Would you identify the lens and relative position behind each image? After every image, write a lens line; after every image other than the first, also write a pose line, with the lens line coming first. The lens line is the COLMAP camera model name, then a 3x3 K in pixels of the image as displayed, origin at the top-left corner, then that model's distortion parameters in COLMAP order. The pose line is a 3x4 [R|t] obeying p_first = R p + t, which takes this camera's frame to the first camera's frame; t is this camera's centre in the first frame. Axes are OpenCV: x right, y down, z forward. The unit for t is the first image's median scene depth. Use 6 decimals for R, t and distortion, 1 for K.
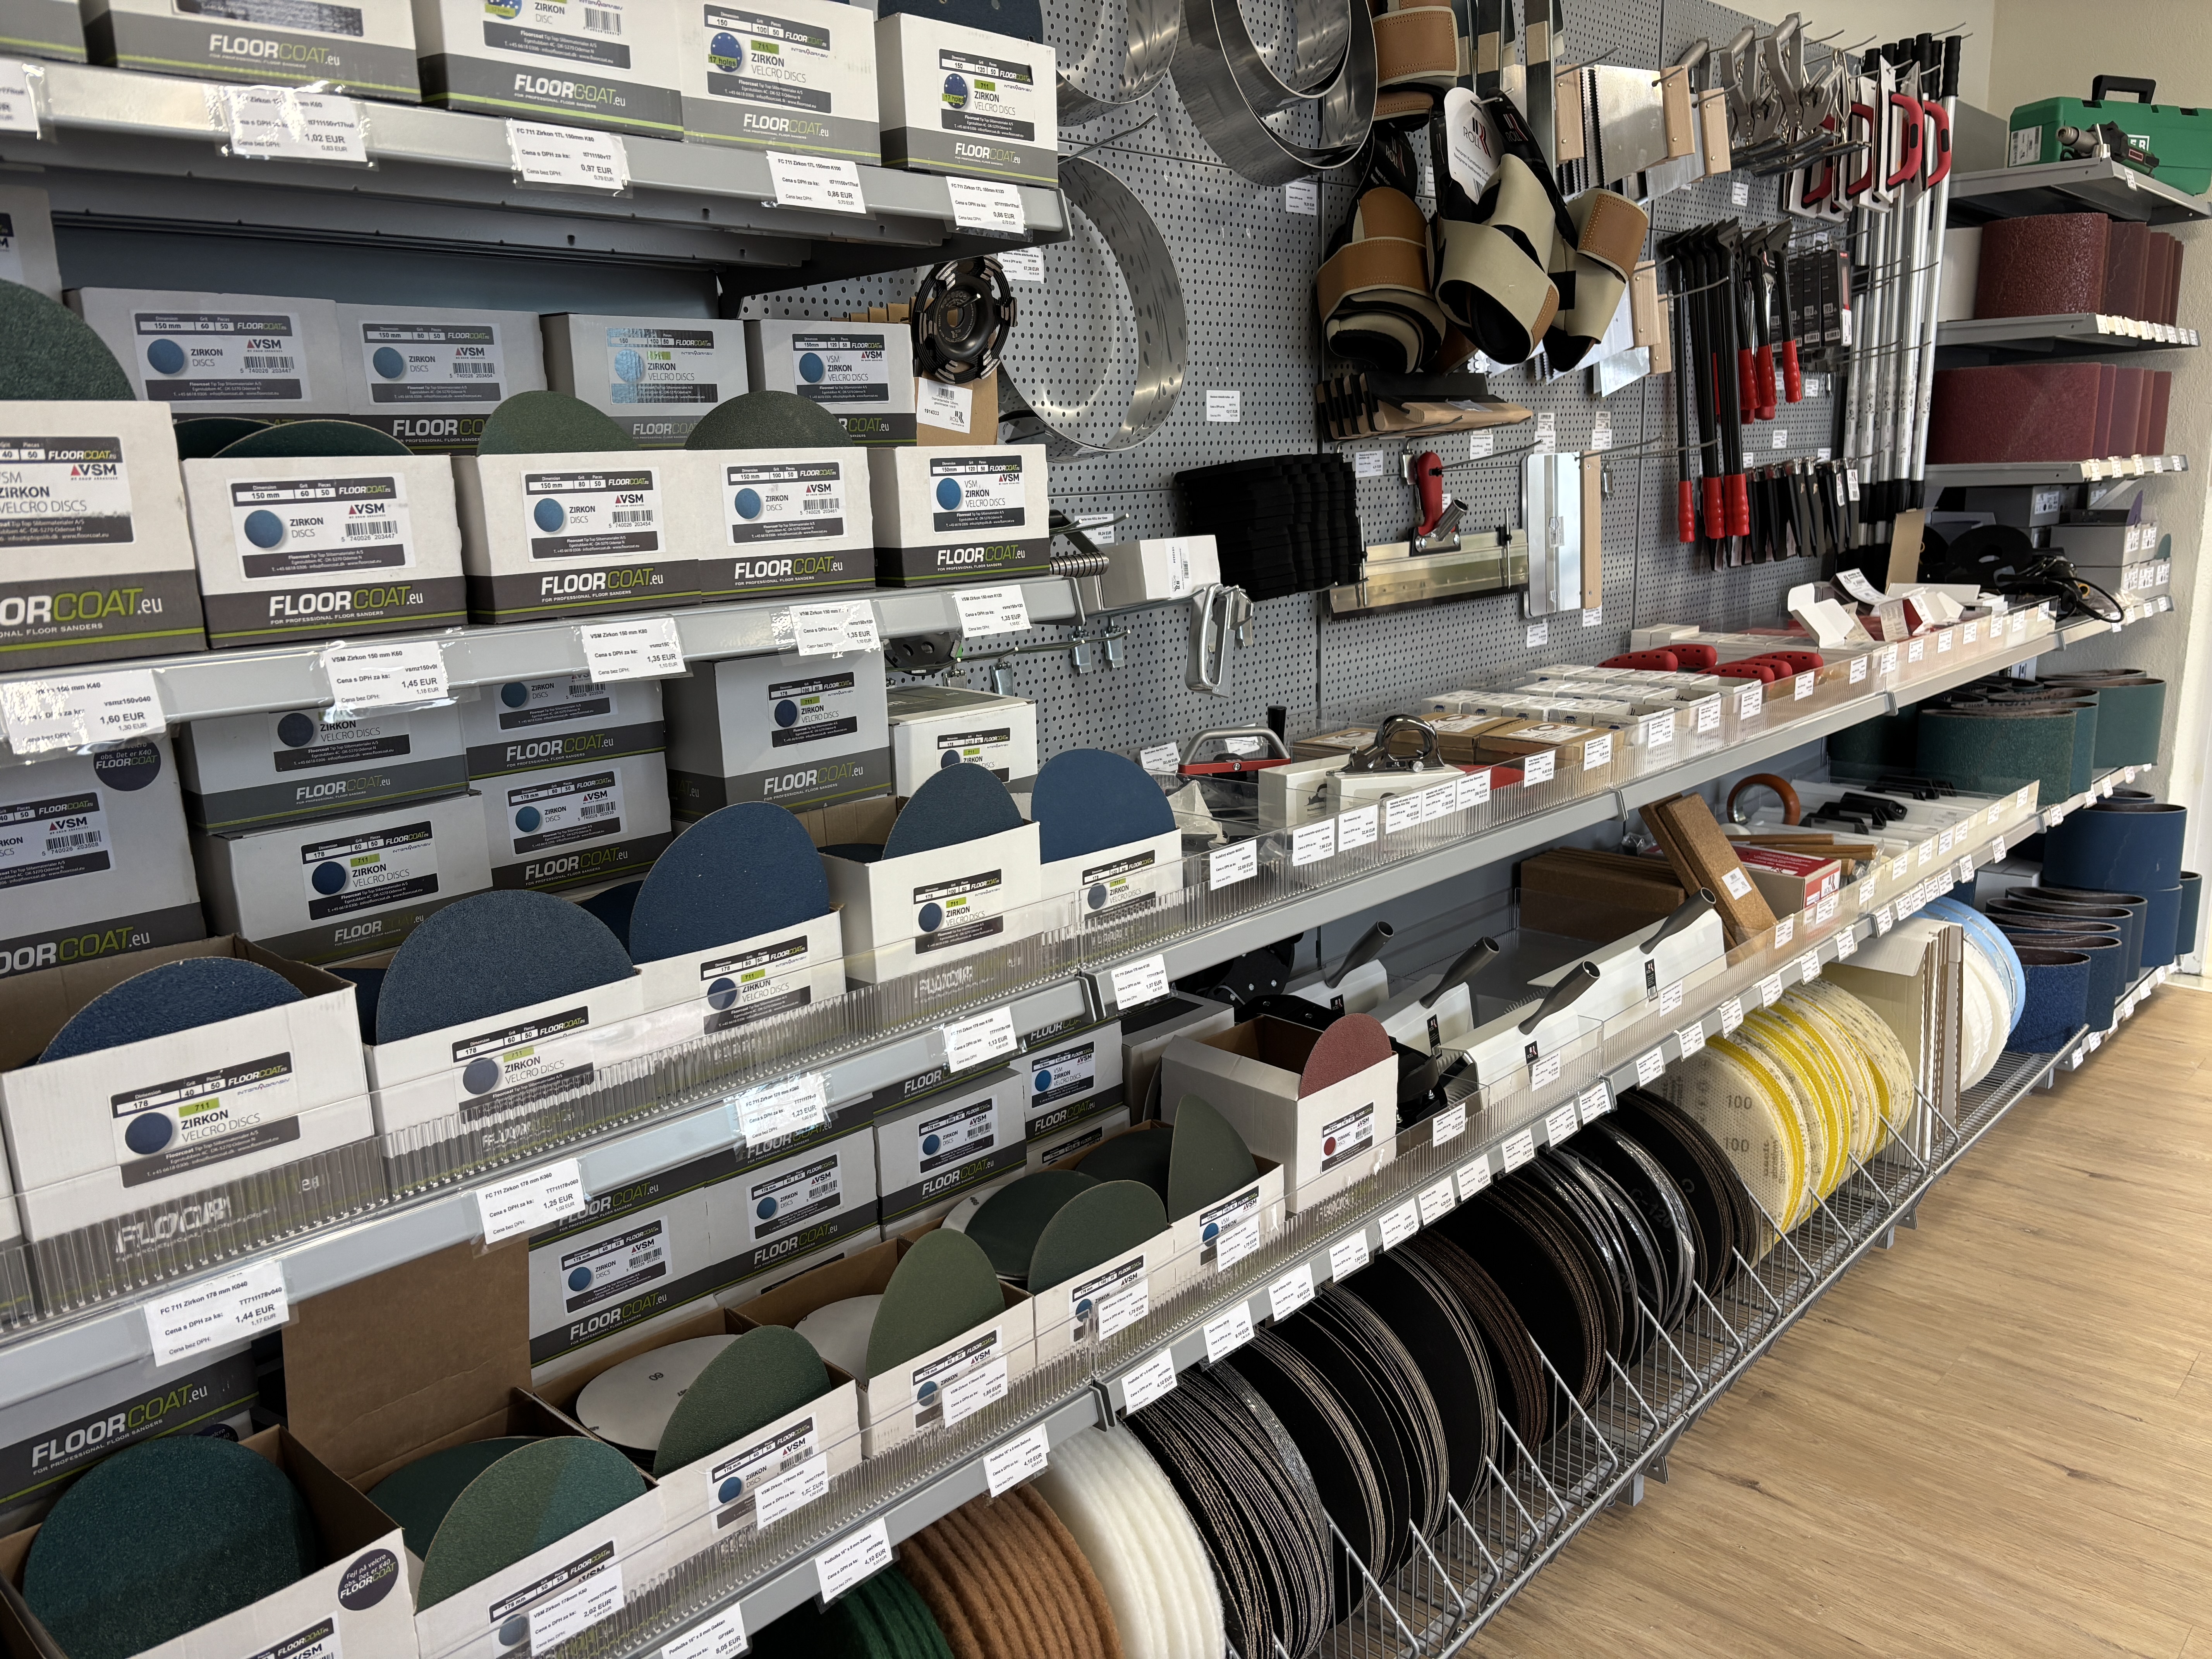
lens RADIAL K [[1677.3, 0, 1133.6], [0, 1677.3, 849.4], [0, 0, 1]] dist [0.051356, -0.048841]
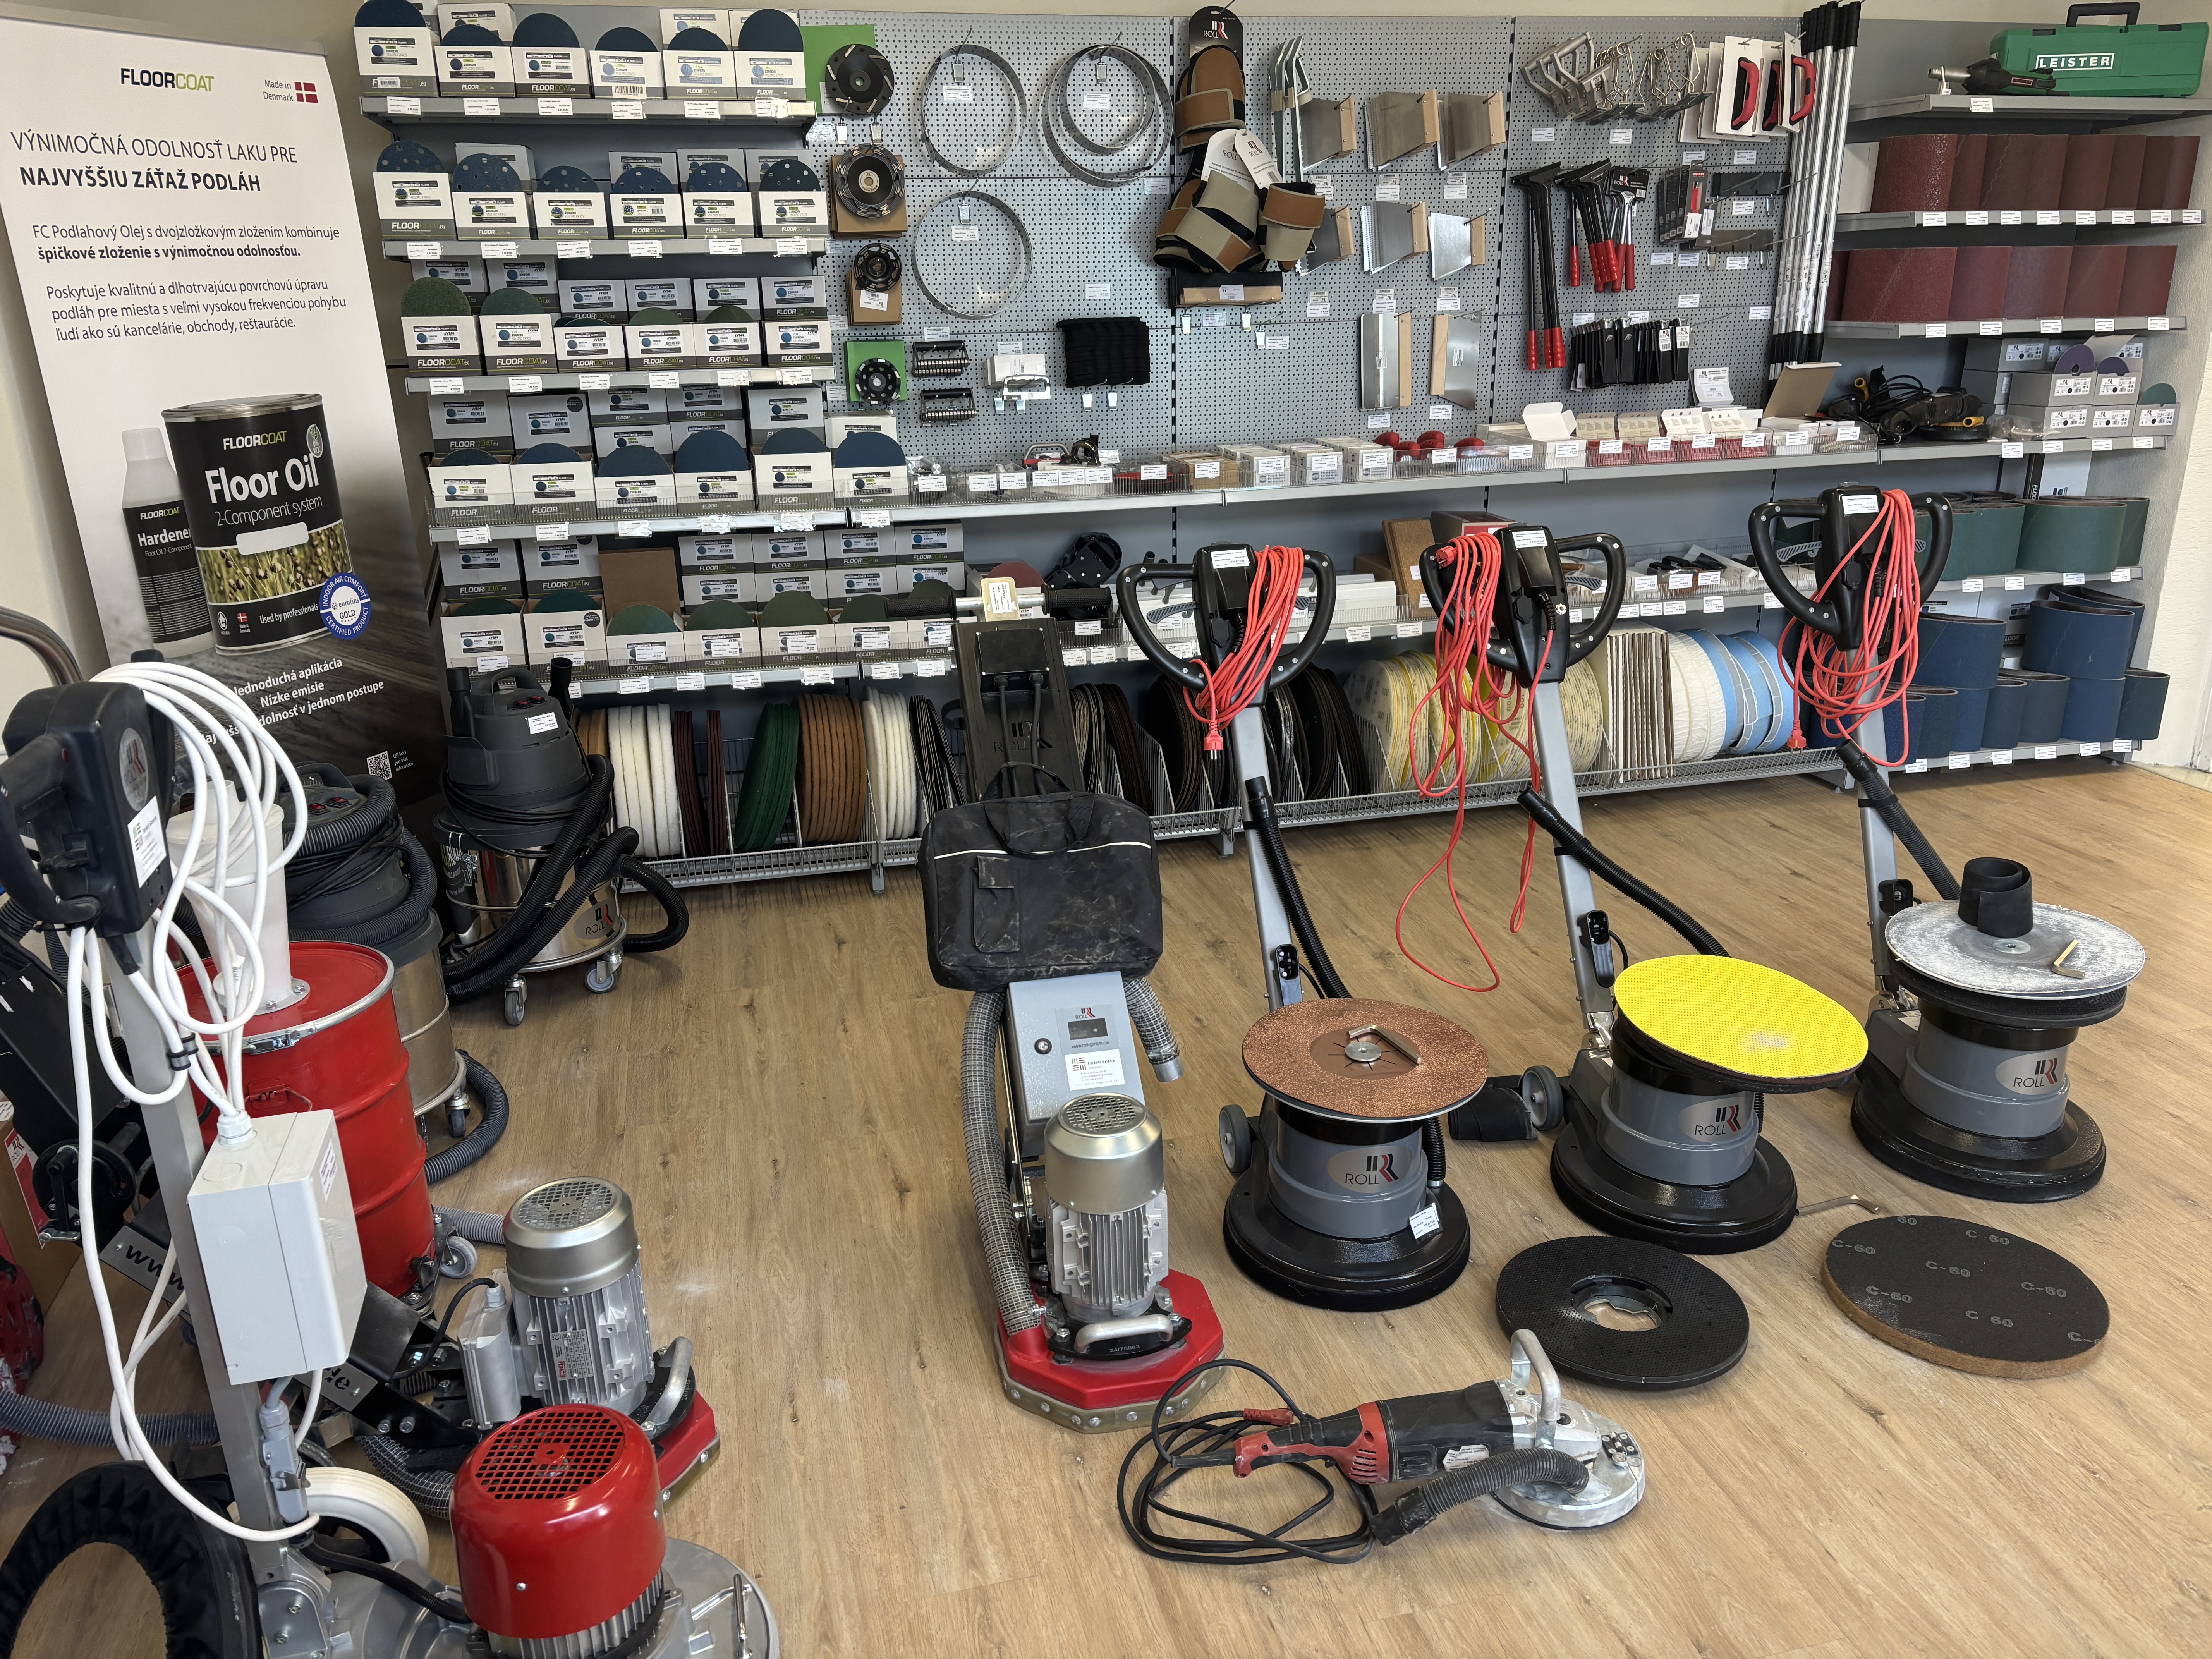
lens RADIAL K [[1677.3, 0, 1106.2], [0, 1677.3, 821.4], [0, 0, 1]] dist [0.051356, -0.048841]
pose [[0.834917, 0.182193, -0.519345, 2.193481], [-0.129620, 0.982168, 0.136176, 0.169681], [0.534894, -0.046379, 0.843645, -1.382422]]
